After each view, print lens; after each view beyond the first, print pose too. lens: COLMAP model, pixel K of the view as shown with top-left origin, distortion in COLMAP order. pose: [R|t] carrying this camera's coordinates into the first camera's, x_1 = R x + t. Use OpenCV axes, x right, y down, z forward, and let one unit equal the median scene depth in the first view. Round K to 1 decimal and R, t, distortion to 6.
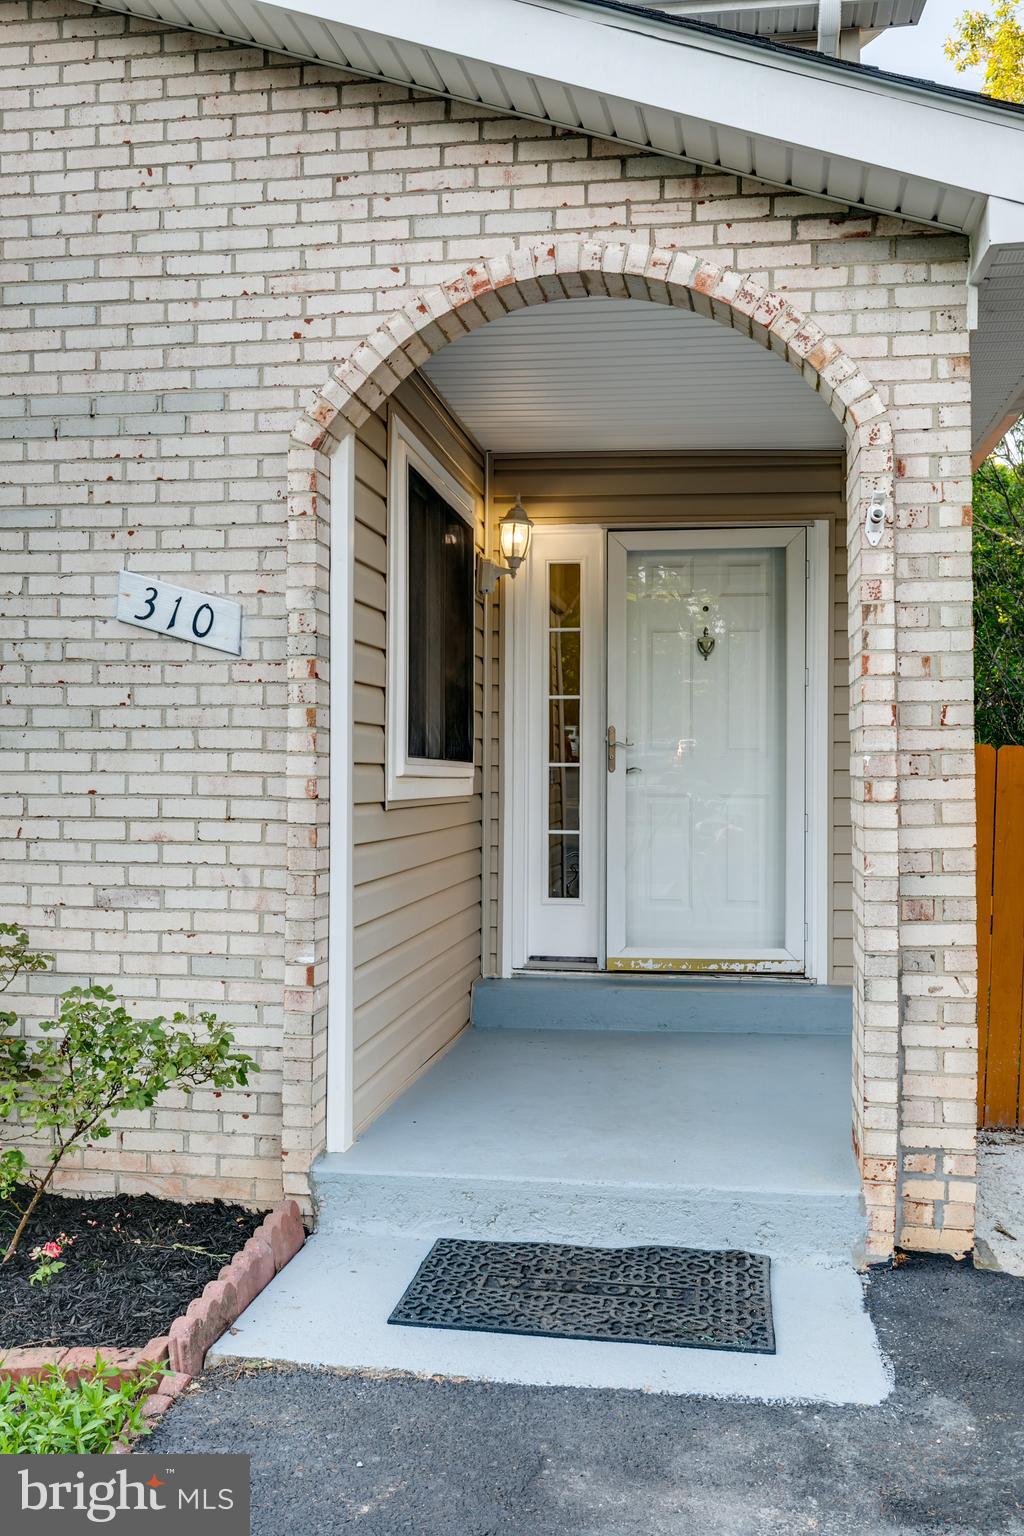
lens RADIAL K [[1467.6, 0, 487.9], [0, 1467.6, 771.7], [0, 0, 1]] dist [0.017520, -0.015096]
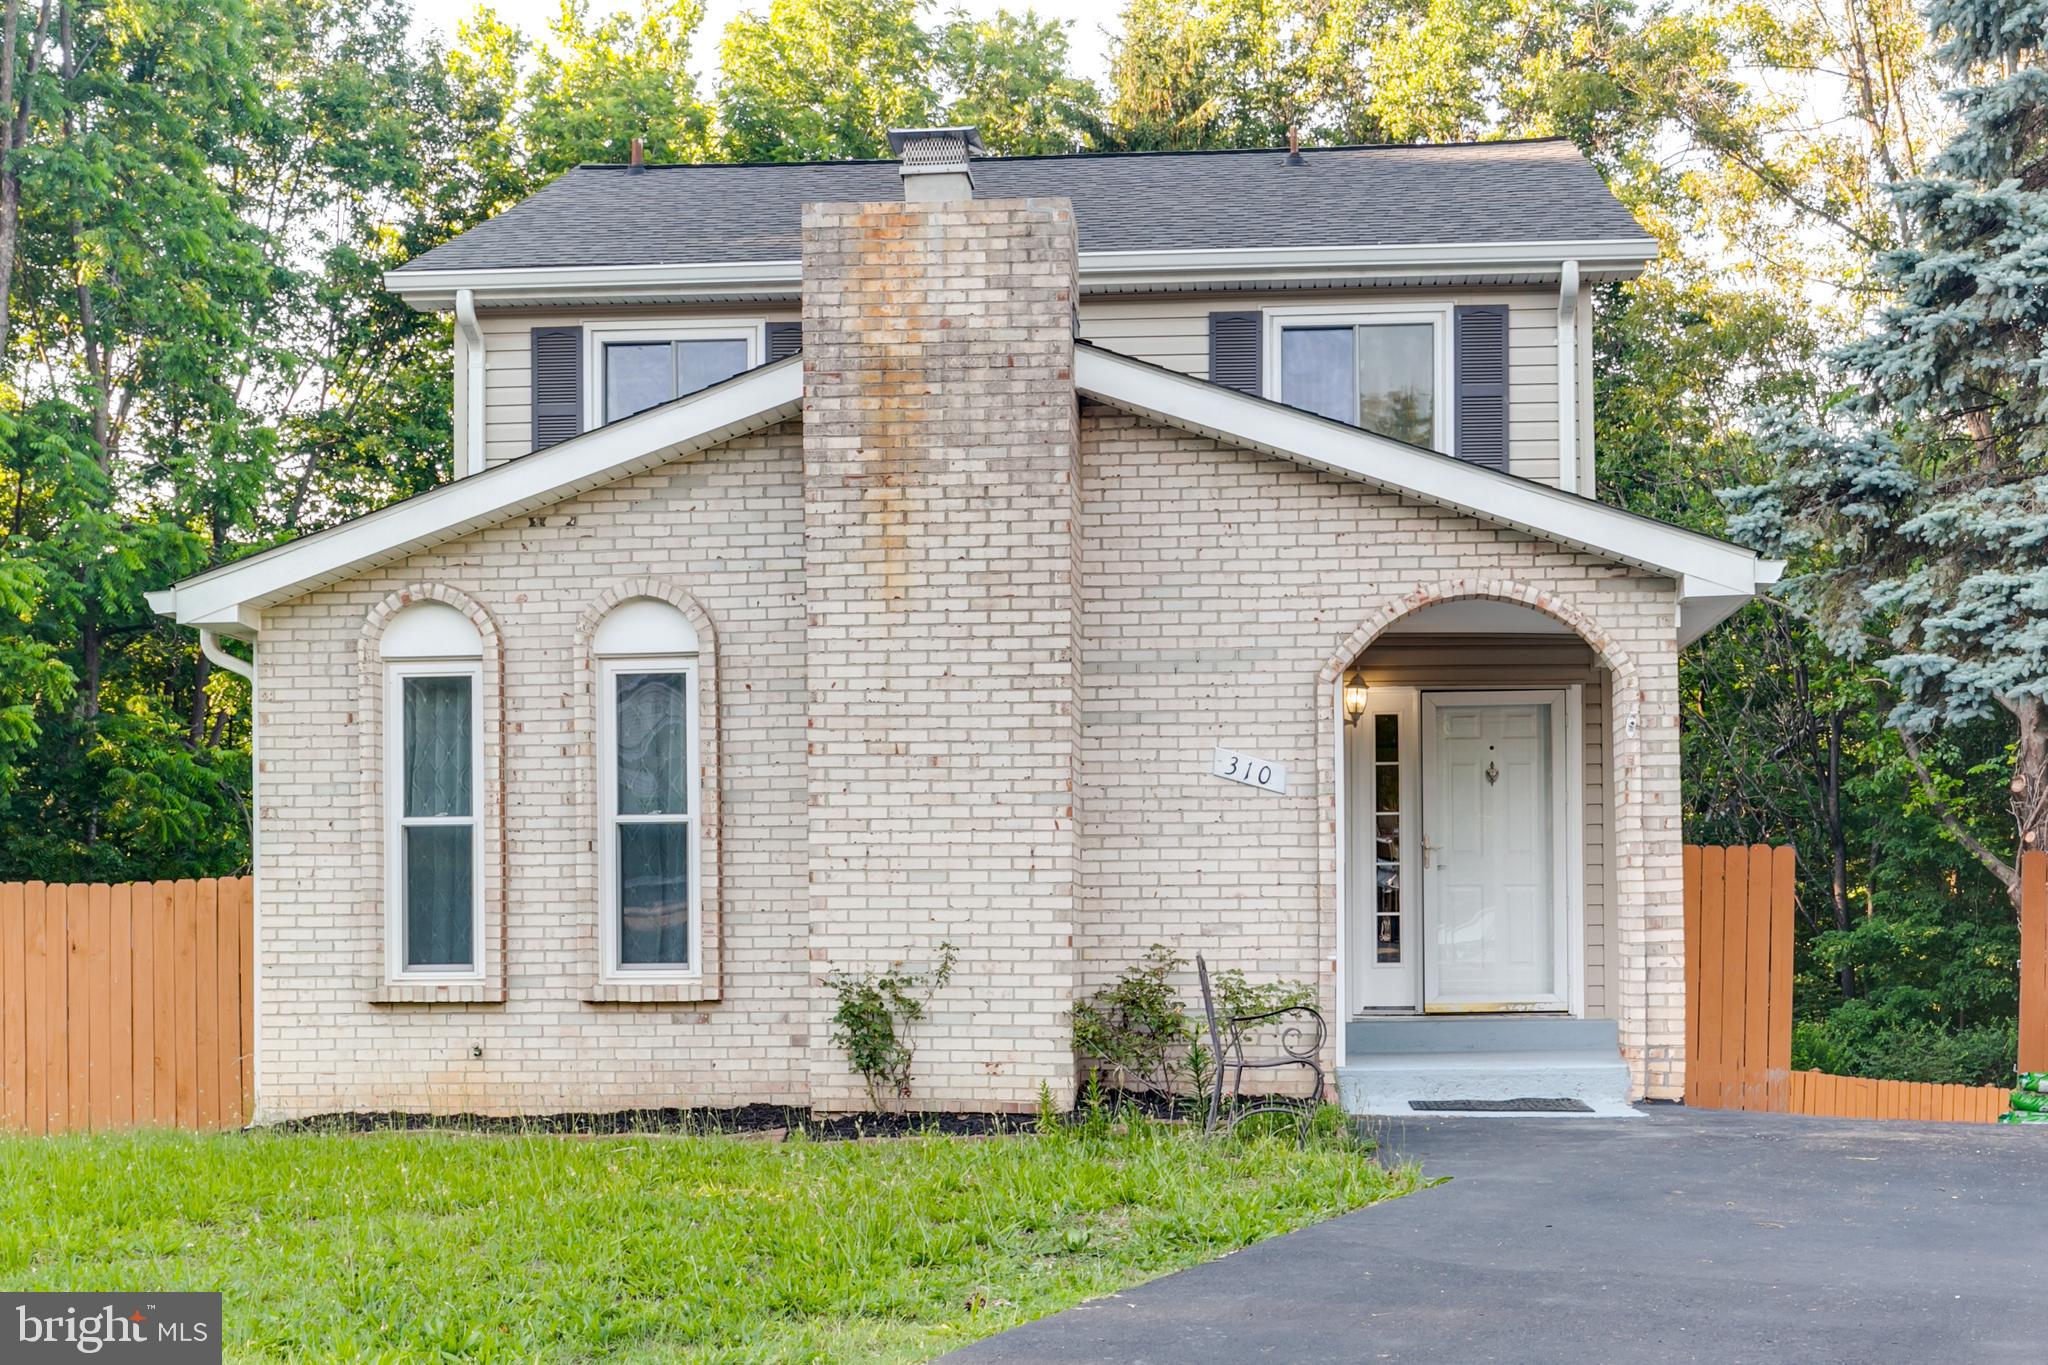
lens RADIAL K [[2726.6, 0, 1023.3], [0, 2726.6, 932.0], [0, 0, 1]] dist [0.023730, 0.005934]
pose [[0.997140, -0.012164, 0.074585, -0.782018], [0.012358, 0.999921, -0.002136, 0.099214], [-0.074553, 0.003051, 0.997212, -2.453695]]
